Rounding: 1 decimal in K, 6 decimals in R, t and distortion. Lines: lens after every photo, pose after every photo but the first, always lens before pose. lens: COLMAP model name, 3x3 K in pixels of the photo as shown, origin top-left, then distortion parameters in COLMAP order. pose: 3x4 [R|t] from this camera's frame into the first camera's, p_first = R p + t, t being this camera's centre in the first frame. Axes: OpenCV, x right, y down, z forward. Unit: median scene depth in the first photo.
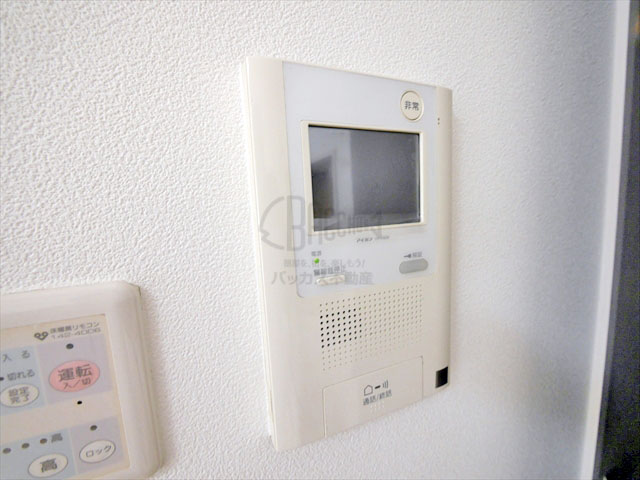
lens RADIAL K [[262.6, 0, 320.0], [0, 262.6, 240.0], [0, 0, 1]] dist [-0.002338, -0.000422]
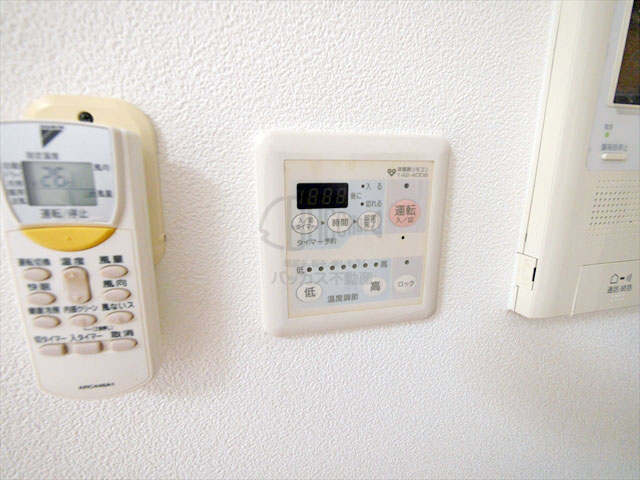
lens RADIAL K [[257.1, 0, 319.4], [0, 257.1, 231.5], [0, 0, 1]] dist [0.000849, 0.000277]
pose [[0.986971, 0.067876, -0.145881, -1.138078], [-0.057859, 0.995736, 0.071846, 0.539744], [0.150135, -0.062469, 0.986690, -0.200095]]
